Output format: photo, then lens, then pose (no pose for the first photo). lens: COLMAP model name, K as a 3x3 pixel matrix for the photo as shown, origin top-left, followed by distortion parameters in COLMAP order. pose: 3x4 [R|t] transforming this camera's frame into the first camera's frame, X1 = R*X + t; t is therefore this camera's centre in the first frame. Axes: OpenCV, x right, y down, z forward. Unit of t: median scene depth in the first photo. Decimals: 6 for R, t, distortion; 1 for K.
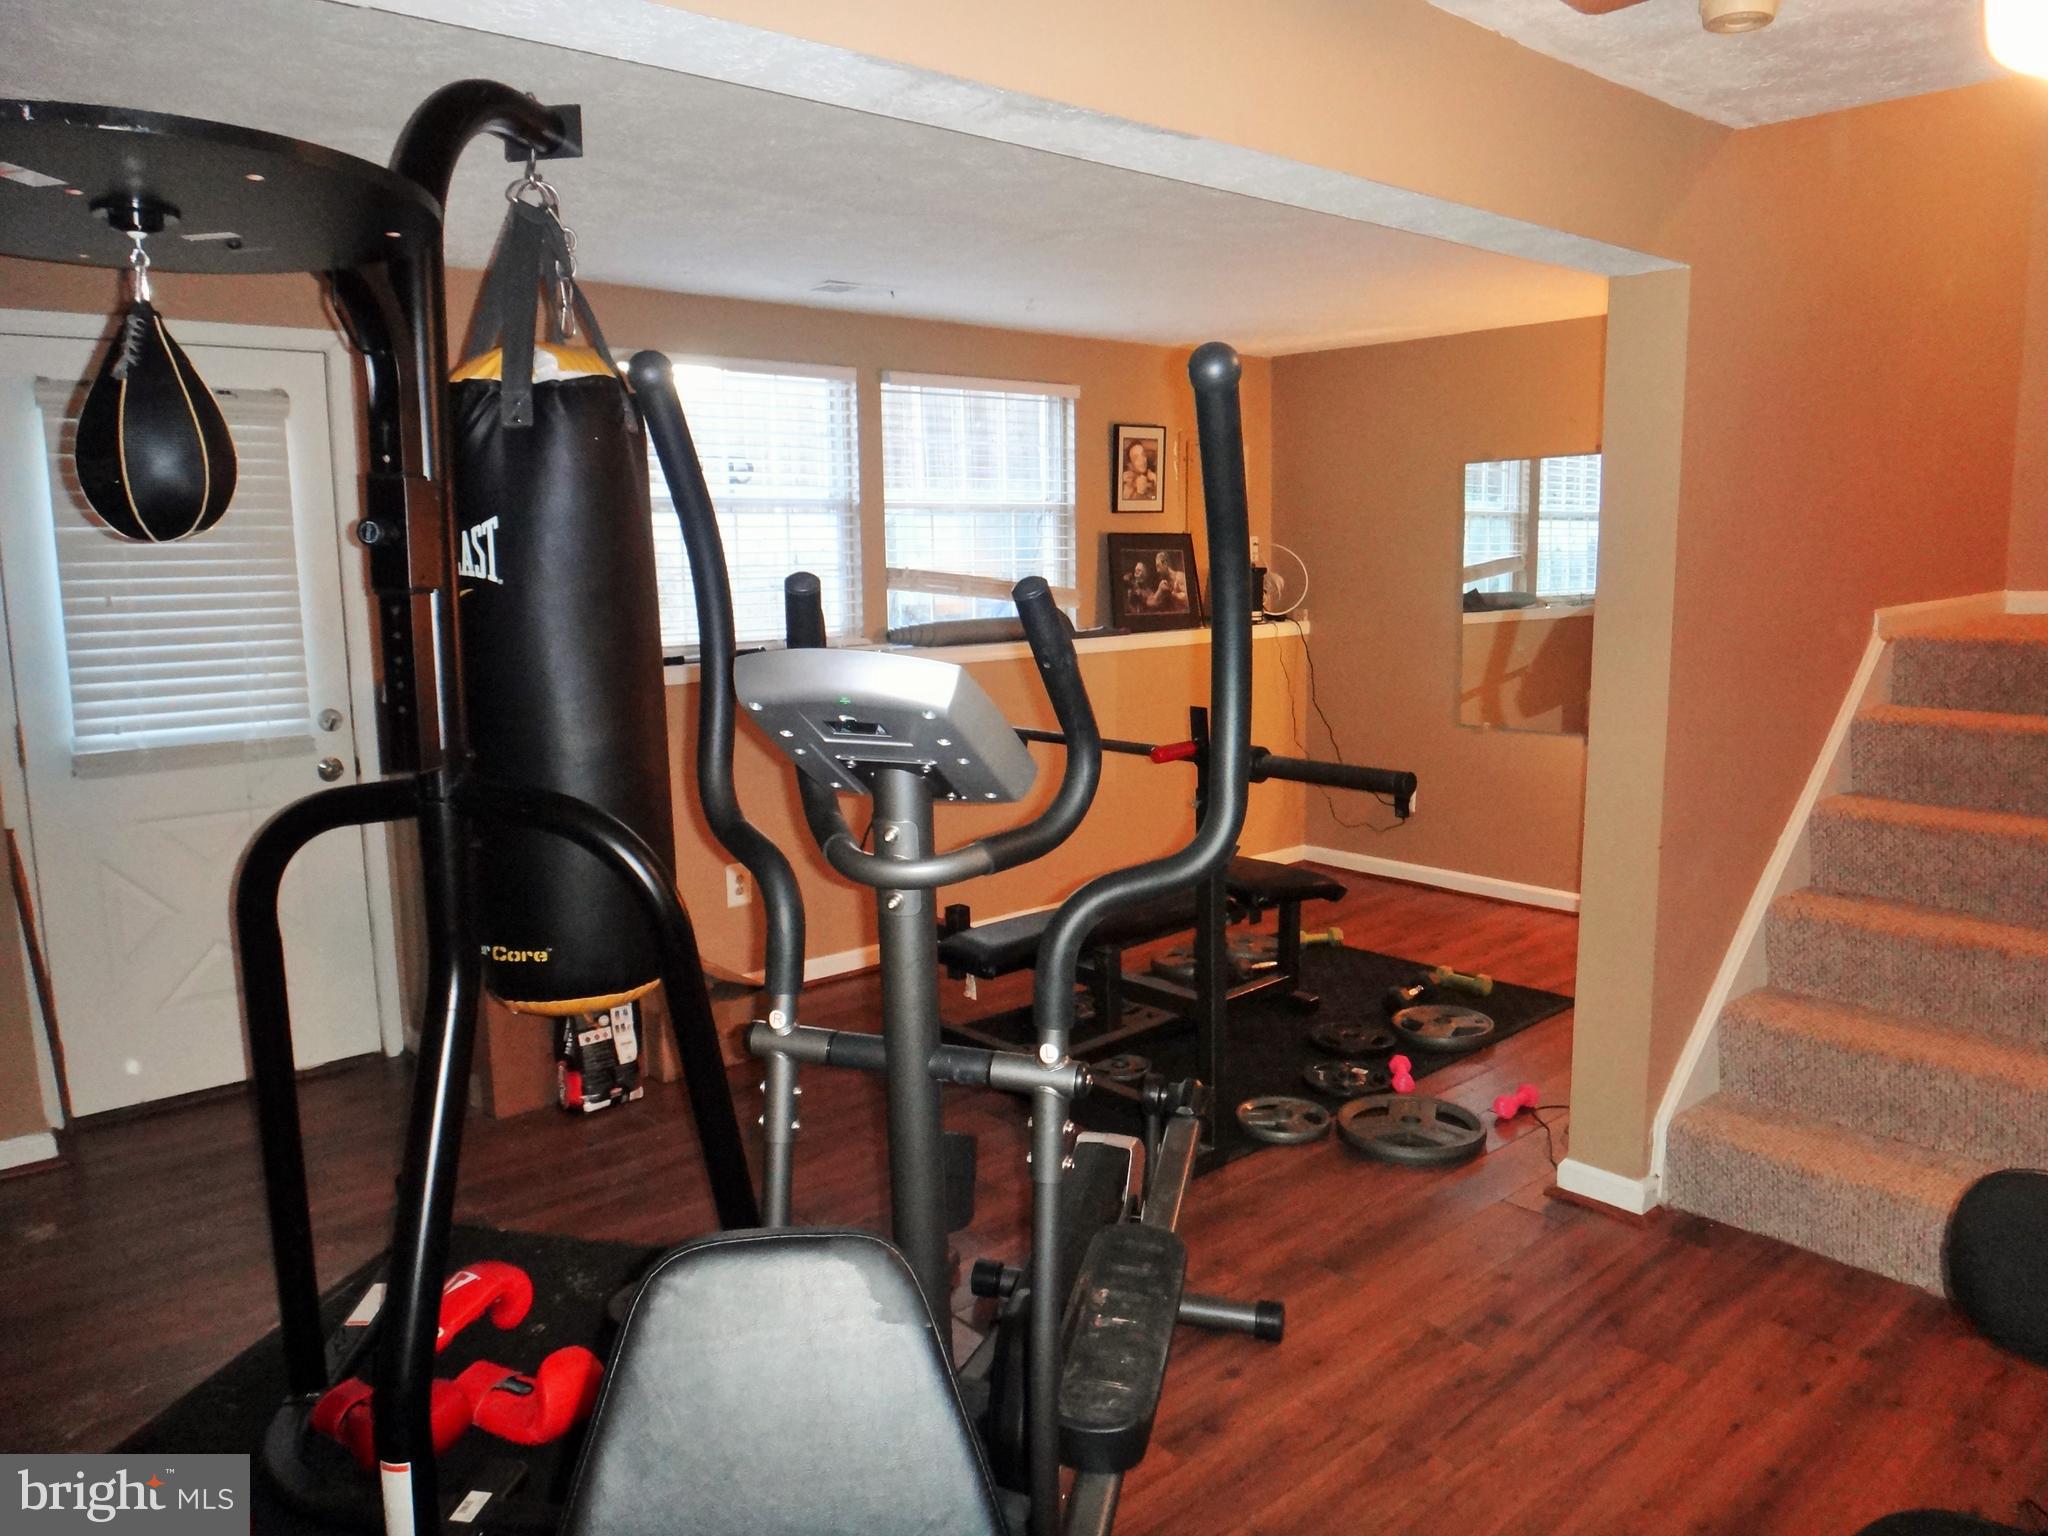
lens RADIAL K [[1433.6, 0, 1023.7], [0, 1433.6, 753.6], [0, 0, 1]] dist [-0.035494, -0.003942]
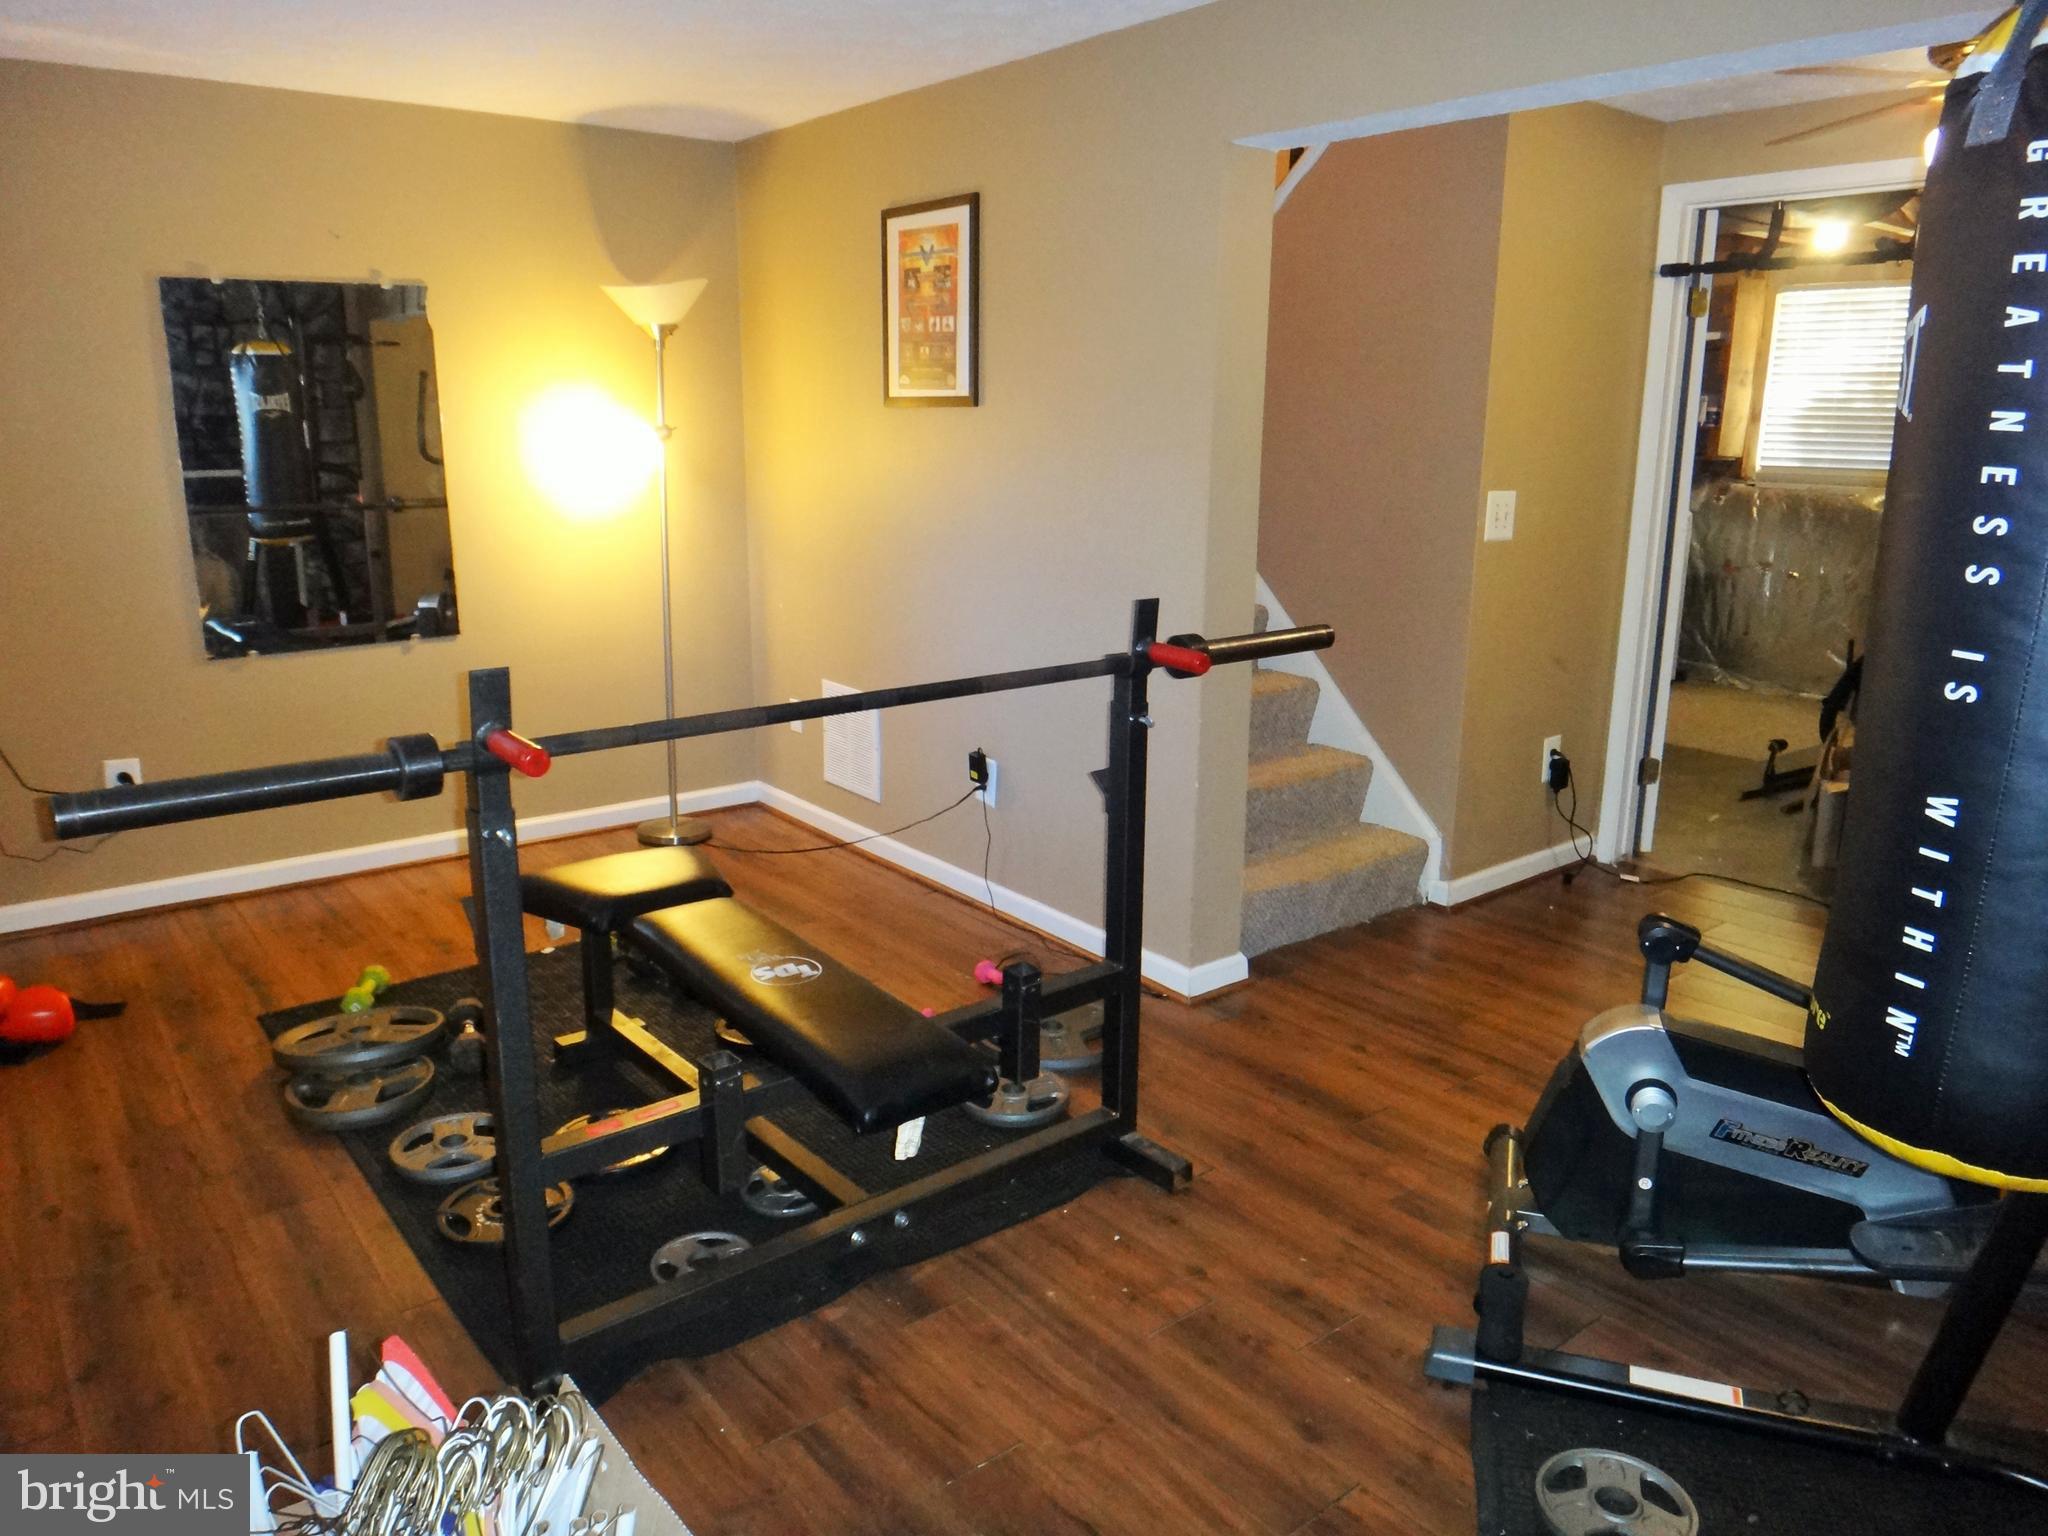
lens RADIAL K [[1418.2, 0, 1024.0], [0, 1418.2, 768.0], [0, 0, 1]] dist [-0.048977, 0.000329]
pose [[0.041969, -0.229239, 0.972465, -0.553186], [0.132265, 0.966031, 0.222014, -0.105545], [-0.990325, 0.119306, 0.070863, 0.877702]]
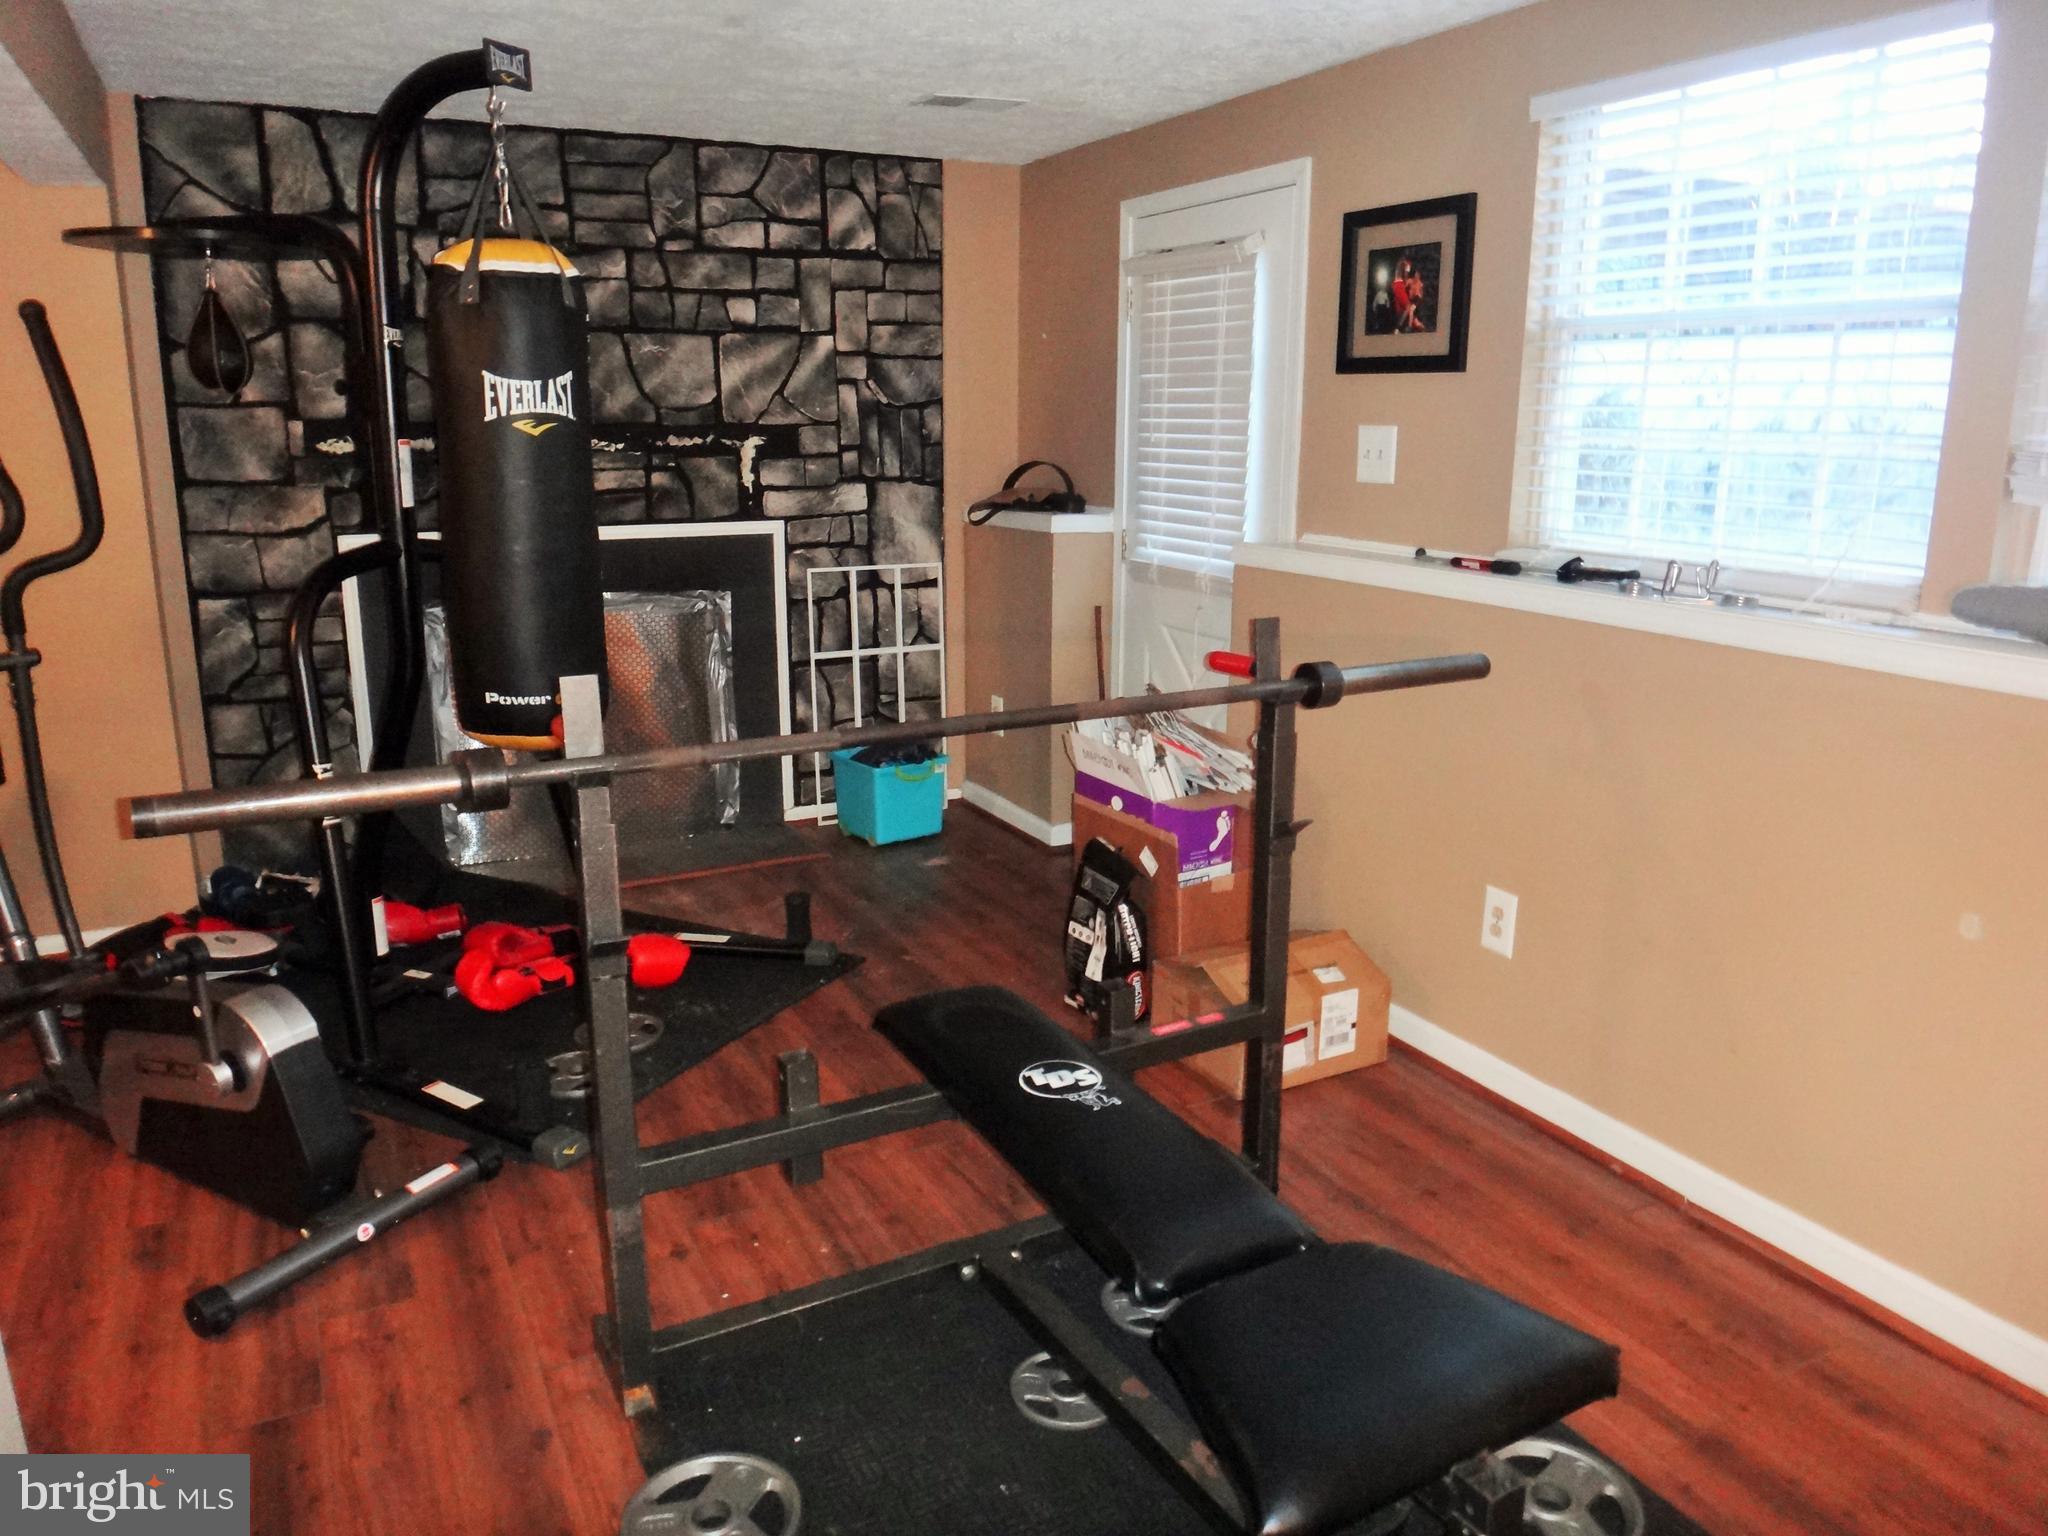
lens RADIAL K [[1433.6, 0, 1023.7], [0, 1433.6, 753.6], [0, 0, 1]] dist [-0.035494, -0.003942]
pose [[-0.224873, 0.240617, -0.944211, 0.557060], [-0.136974, 0.951602, 0.275122, -0.162826], [0.964712, 0.191200, -0.181032, 1.106273]]
